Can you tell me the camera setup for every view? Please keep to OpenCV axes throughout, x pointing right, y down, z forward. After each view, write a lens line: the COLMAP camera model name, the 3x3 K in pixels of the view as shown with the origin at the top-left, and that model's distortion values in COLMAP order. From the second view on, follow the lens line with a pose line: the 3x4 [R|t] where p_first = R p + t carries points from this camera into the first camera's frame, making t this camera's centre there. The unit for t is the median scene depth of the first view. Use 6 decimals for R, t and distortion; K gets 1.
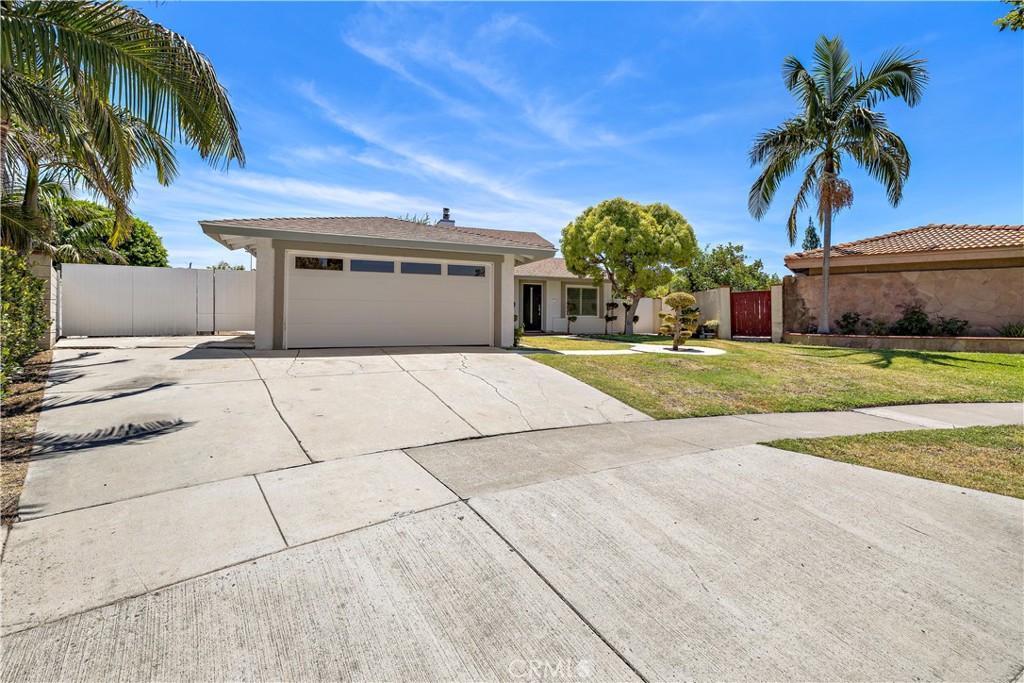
lens RADIAL K [[435.8, 0, 523.9], [0, 435.8, 327.4], [0, 0, 1]] dist [-0.000196, 0.000545]
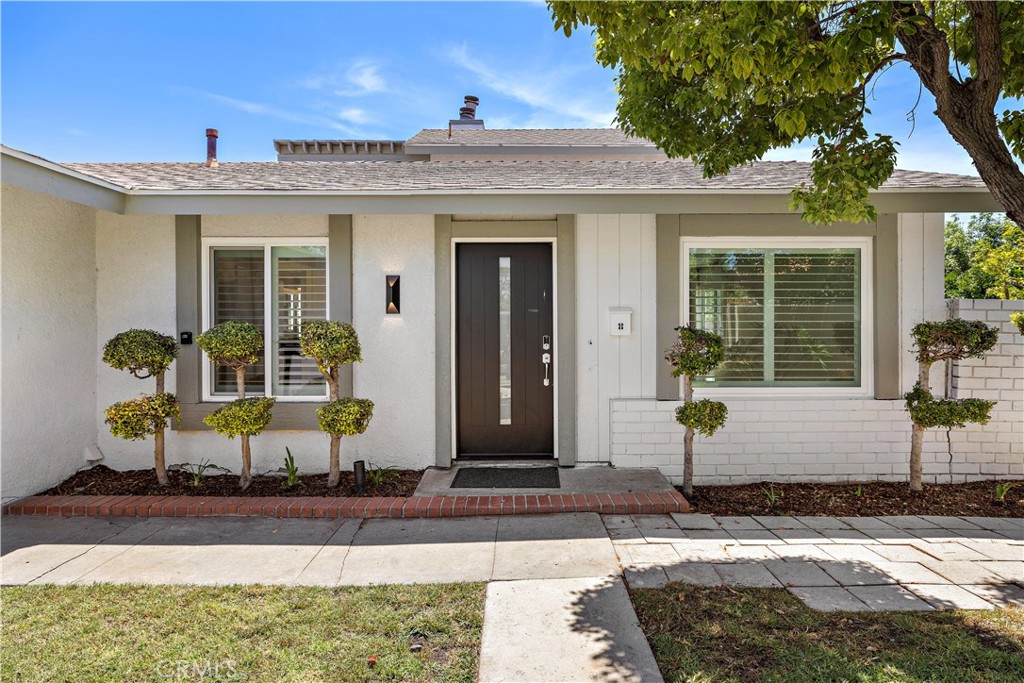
lens RADIAL K [[559.9, 0, 498.6], [0, 559.9, 322.9], [0, 0, 1]] dist [-0.031075, -0.000141]
pose [[0.912781, -0.006036, -0.408404, 0.166775], [-0.001887, 0.999818, -0.018995, -0.070389], [0.408444, 0.018109, 0.912604, 0.969147]]
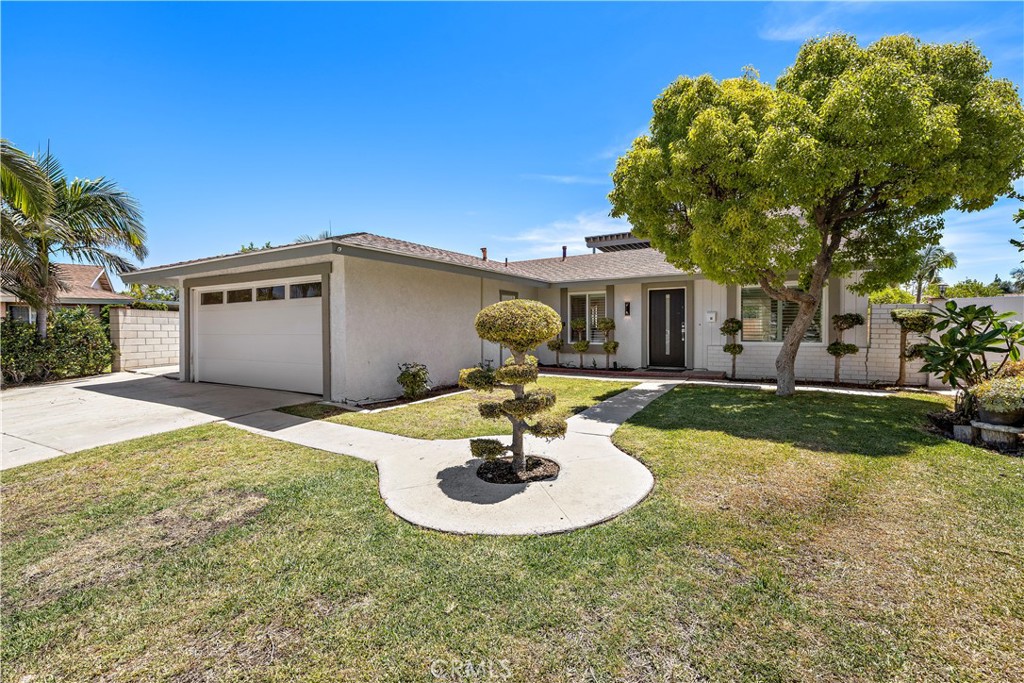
lens RADIAL K [[426.6, 0, 532.4], [0, 426.6, 341.0], [0, 0, 1]] dist [-0.002418, -0.000315]
pose [[0.607259, 0.014384, -0.794374, 0.484905], [-0.008482, 0.999896, 0.011622, -0.042649], [0.794459, -0.000320, 0.607318, 0.641721]]
